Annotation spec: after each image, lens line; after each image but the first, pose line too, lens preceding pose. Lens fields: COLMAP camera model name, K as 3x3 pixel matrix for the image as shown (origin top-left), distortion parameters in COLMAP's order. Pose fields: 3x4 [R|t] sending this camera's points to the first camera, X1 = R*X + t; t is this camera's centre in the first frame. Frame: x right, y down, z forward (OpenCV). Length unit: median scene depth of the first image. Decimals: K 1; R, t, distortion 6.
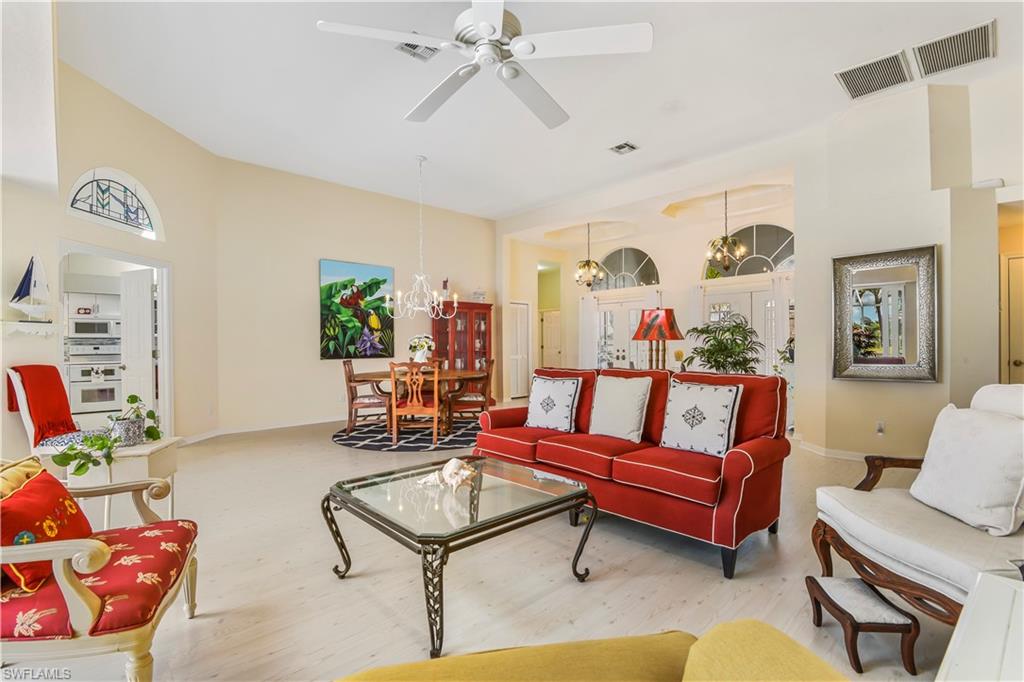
lens RADIAL K [[476.3, 0, 509.3], [0, 476.3, 346.1], [0, 0, 1]] dist [-0.002758, -0.019413]
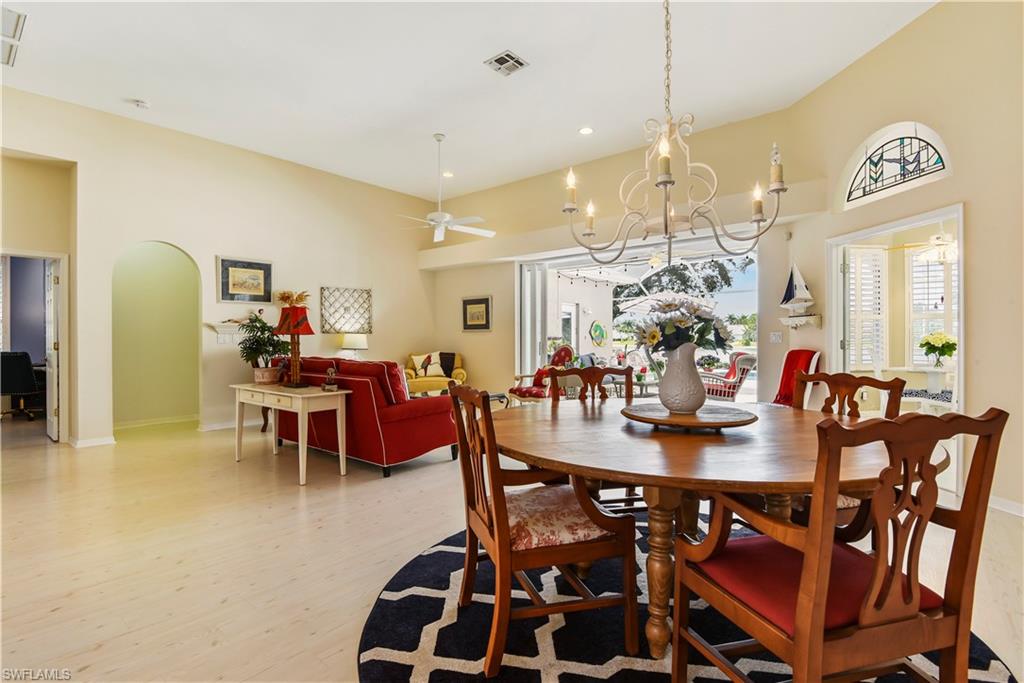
lens RADIAL K [[479.3, 0, 510.4], [0, 479.3, 338.9], [0, 0, 1]] dist [0.003470, -0.025709]
pose [[-0.991934, 0.009928, -0.126368, -0.027747], [0.009264, 0.999940, 0.005842, -0.001989], [0.126419, 0.004624, -0.991966, 1.135276]]
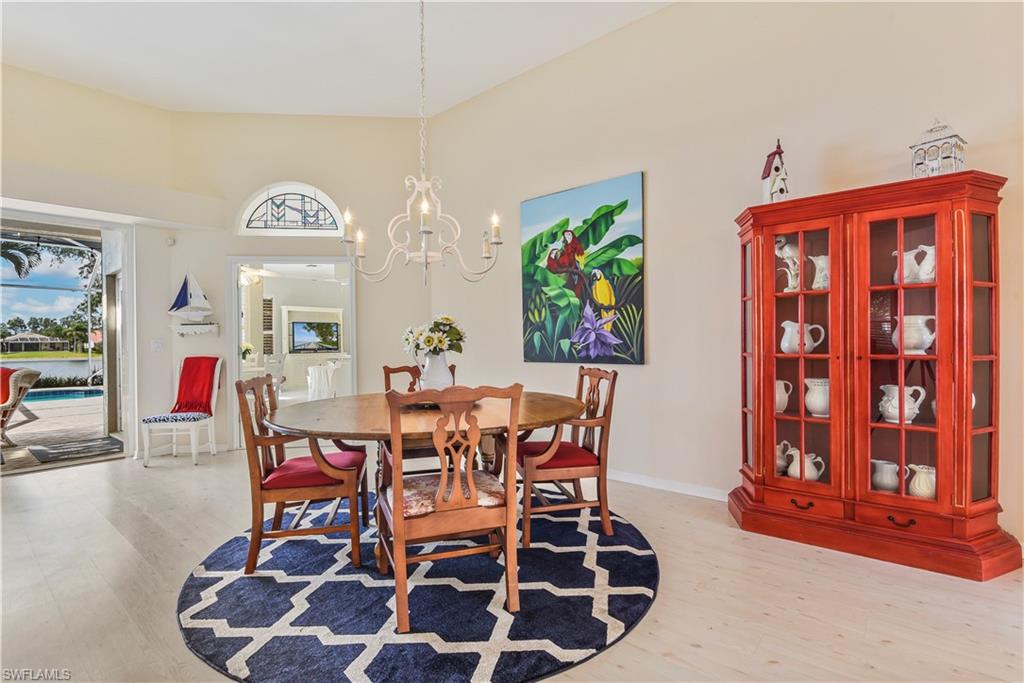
lens RADIAL K [[477.2, 0, 507.2], [0, 477.2, 348.0], [0, 0, 1]] dist [0.026032, -0.019696]
pose [[0.118058, 0.012989, -0.992922, 0.224452], [0.005582, 0.999890, 0.013744, 0.000940], [0.992991, -0.007165, 0.117972, 0.879355]]
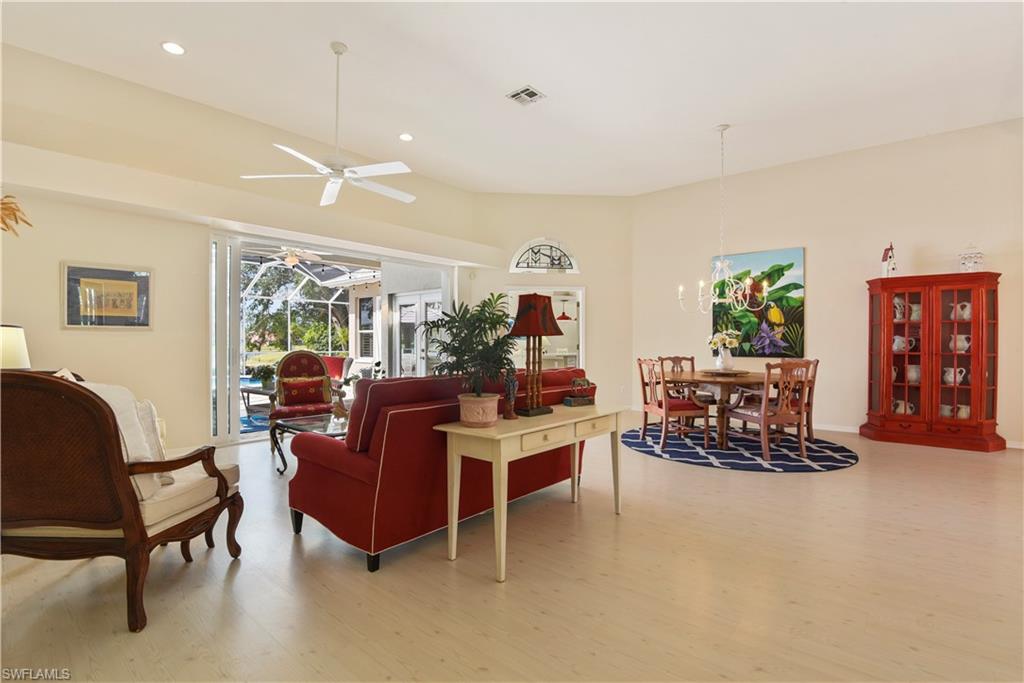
lens RADIAL K [[476.3, 0, 509.3], [0, 476.3, 346.6], [0, 0, 1]] dist [-0.002758, -0.019413]
pose [[0.095742, 0.013867, -0.995310, 0.559377], [-0.006419, 0.999891, 0.013314, -0.002930], [0.995386, 0.005114, 0.095820, 0.456468]]
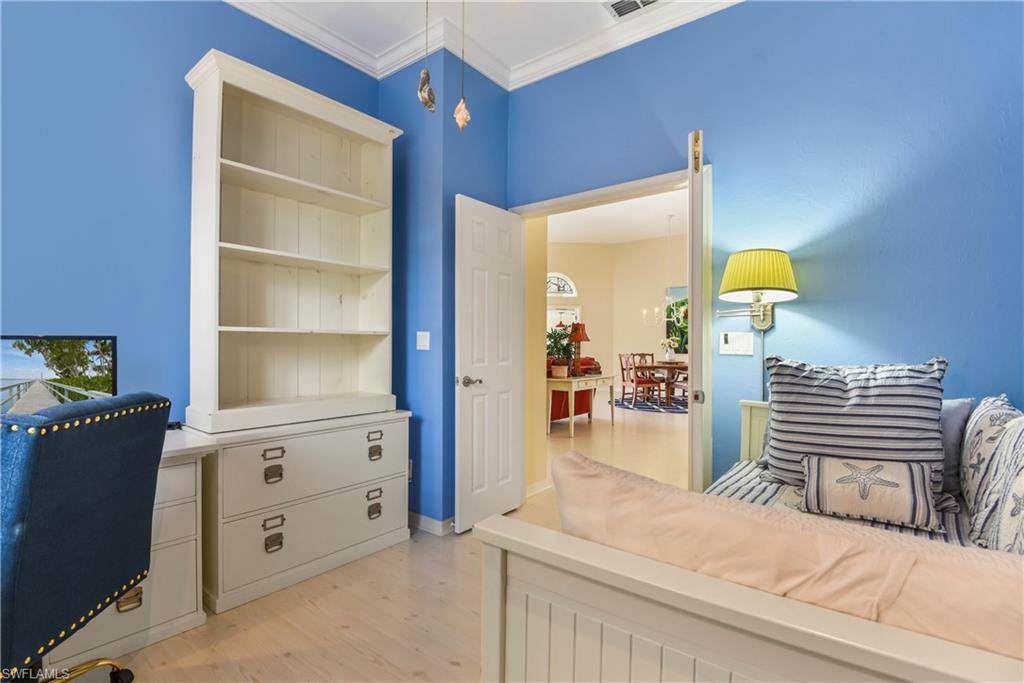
lens RADIAL K [[476.3, 0, 509.3], [0, 476.3, 346.6], [0, 0, 1]] dist [-0.002758, -0.019413]
pose [[0.150179, 0.010900, -0.988599, 1.025465], [-0.007266, 0.999924, 0.009922, -0.005222], [0.988632, 0.005693, 0.150247, 0.256613]]
